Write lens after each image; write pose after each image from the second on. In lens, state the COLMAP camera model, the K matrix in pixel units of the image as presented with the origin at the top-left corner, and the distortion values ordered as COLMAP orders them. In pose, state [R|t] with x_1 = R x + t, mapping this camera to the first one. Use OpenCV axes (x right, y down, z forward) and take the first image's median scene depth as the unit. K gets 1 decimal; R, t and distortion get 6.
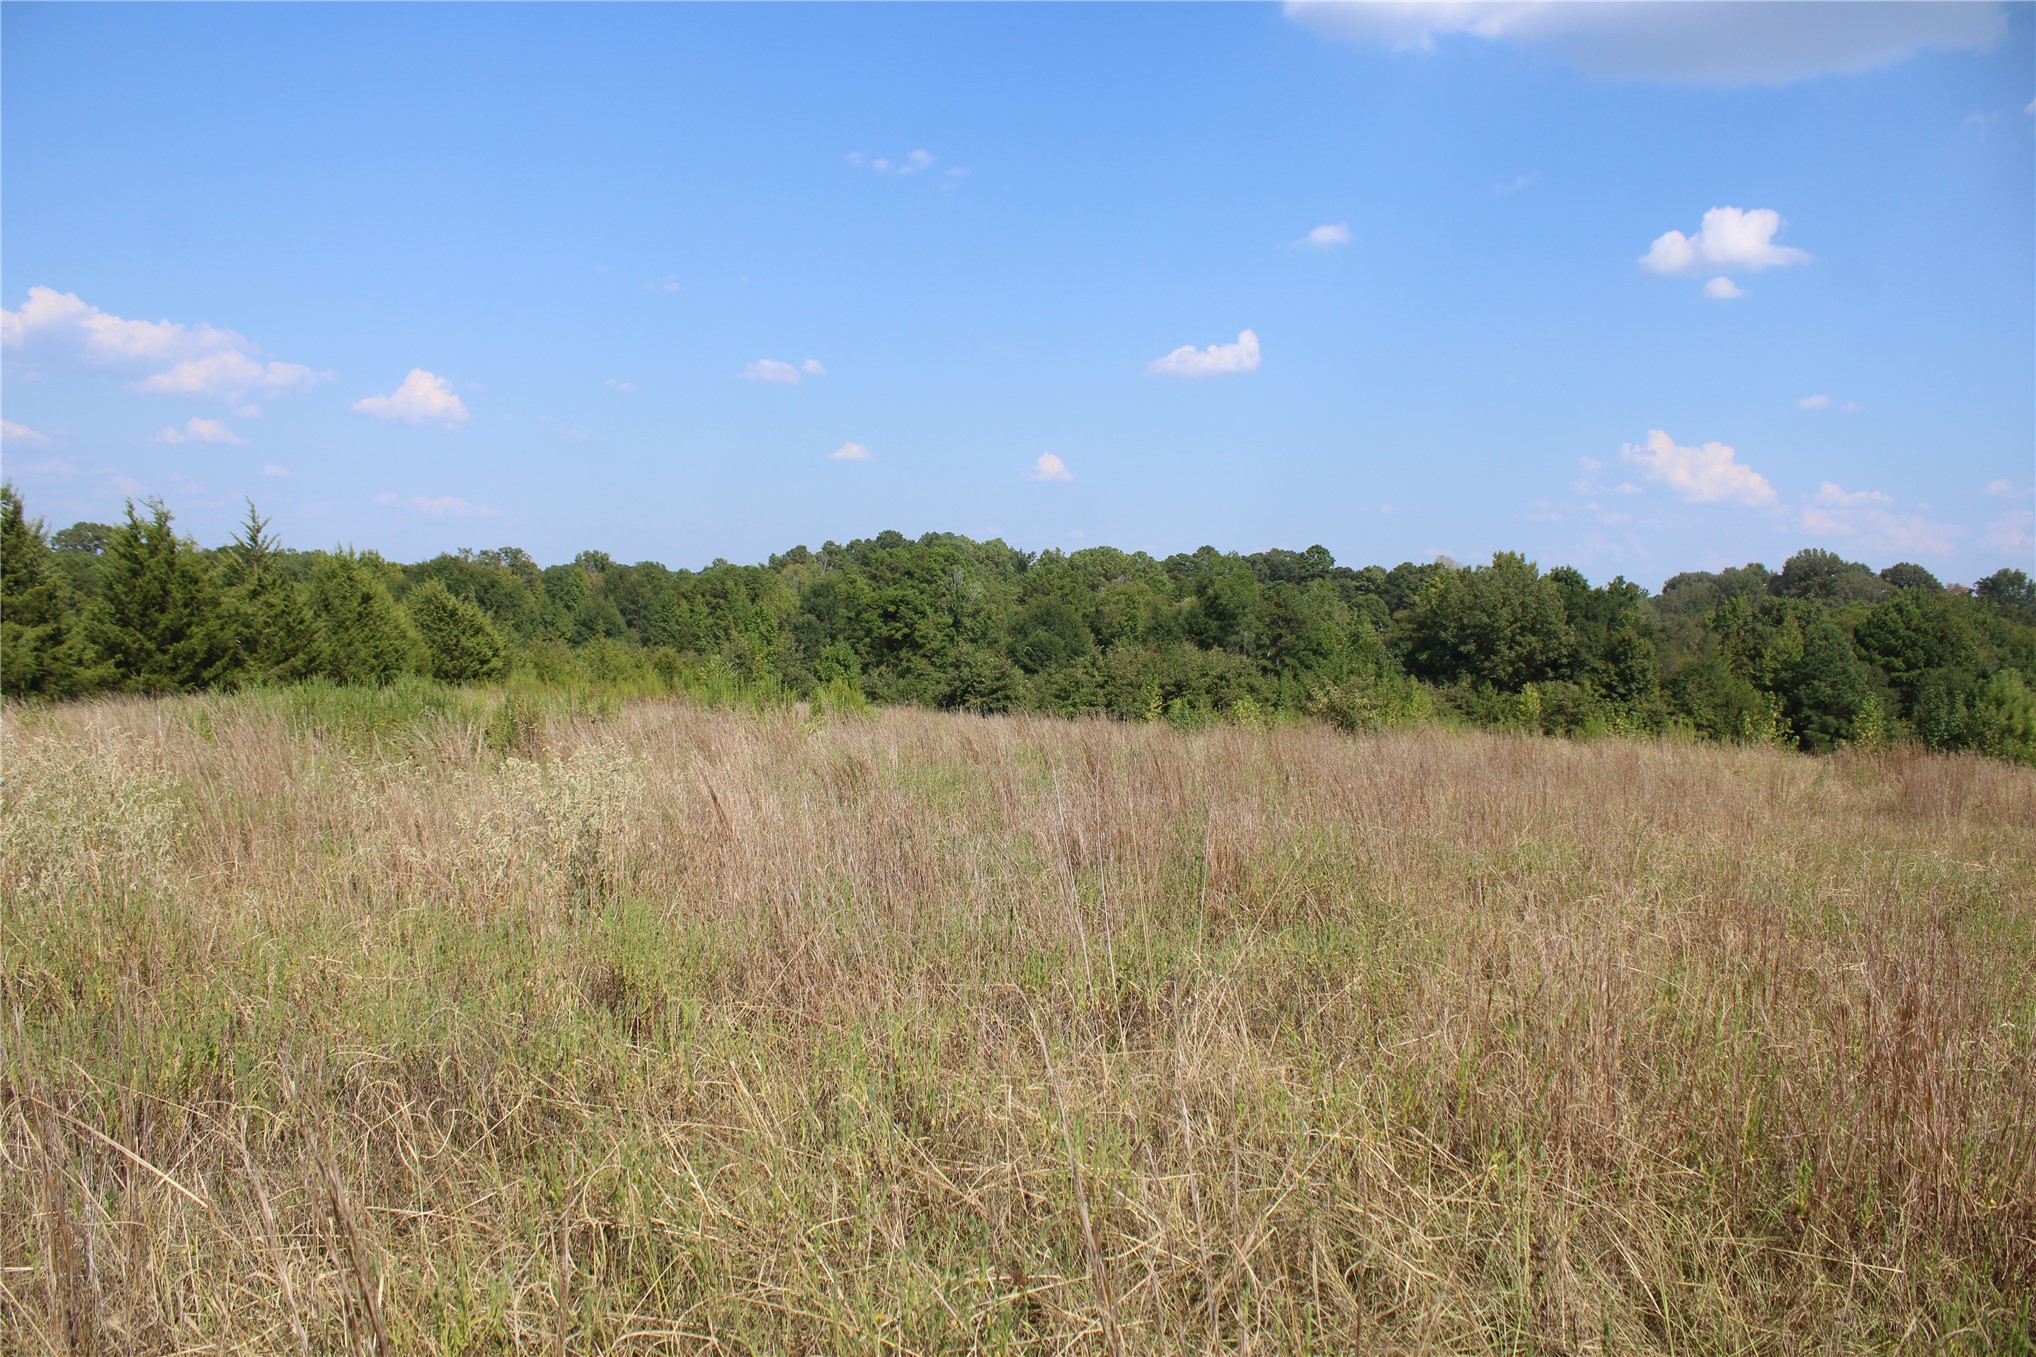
lens RADIAL K [[1692.1, 0, 997.6], [0, 1692.1, 686.5], [0, 0, 1]] dist [-0.150044, 0.118800]
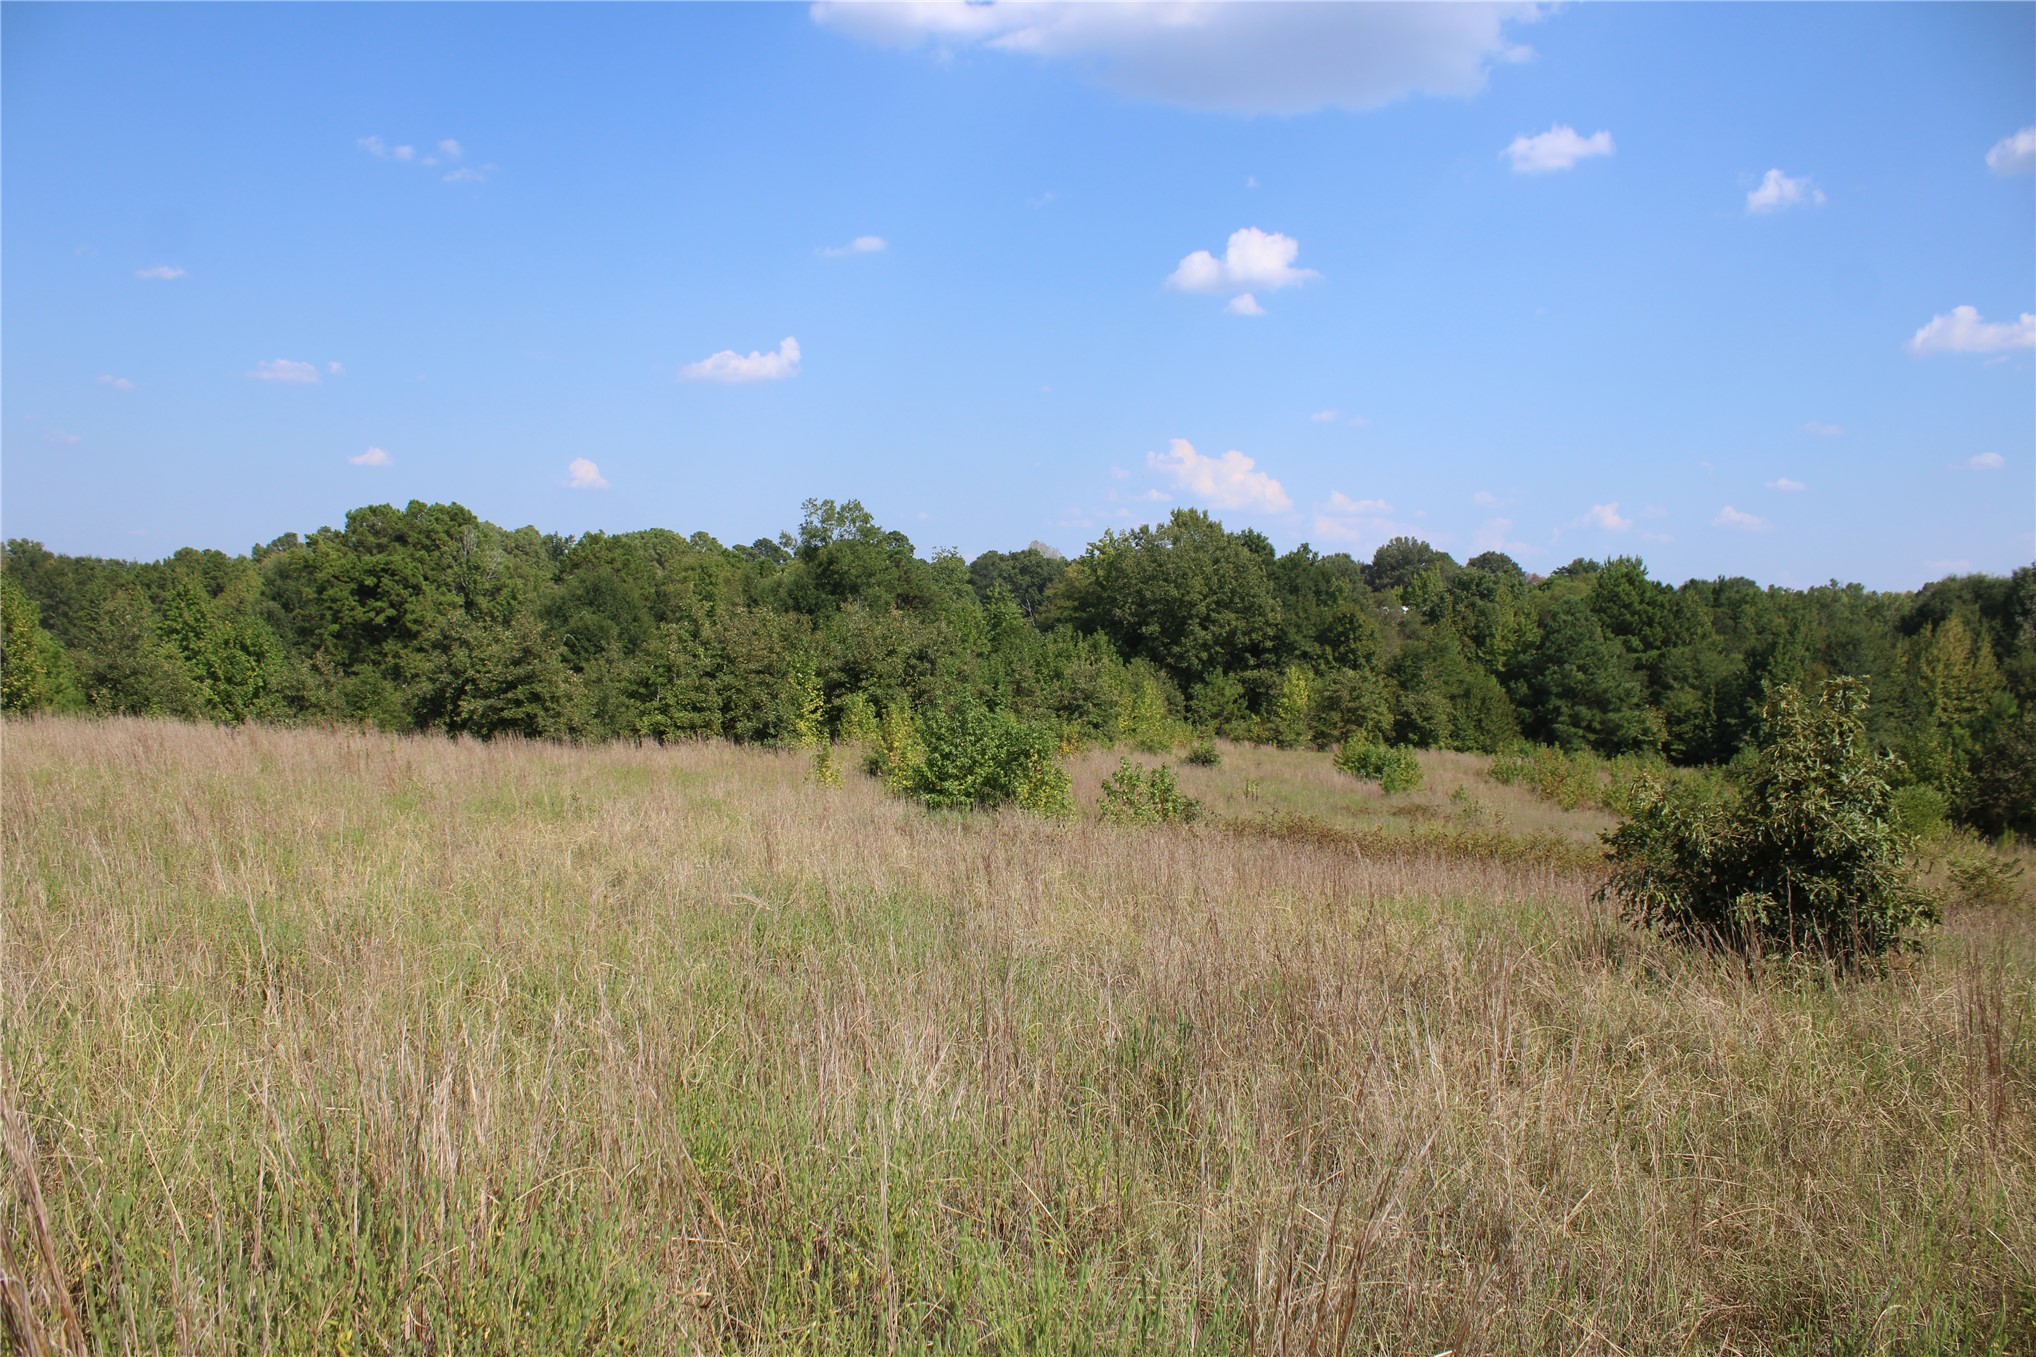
lens RADIAL K [[1692.1, 0, 1015.6], [0, 1692.1, 682.6], [0, 0, 1]] dist [-0.150044, 0.118800]
pose [[0.960747, -0.018468, 0.276809, 0.003008], [0.020508, 0.999780, -0.004475, 0.003937], [-0.276666, 0.009976, 0.960914, 0.262345]]
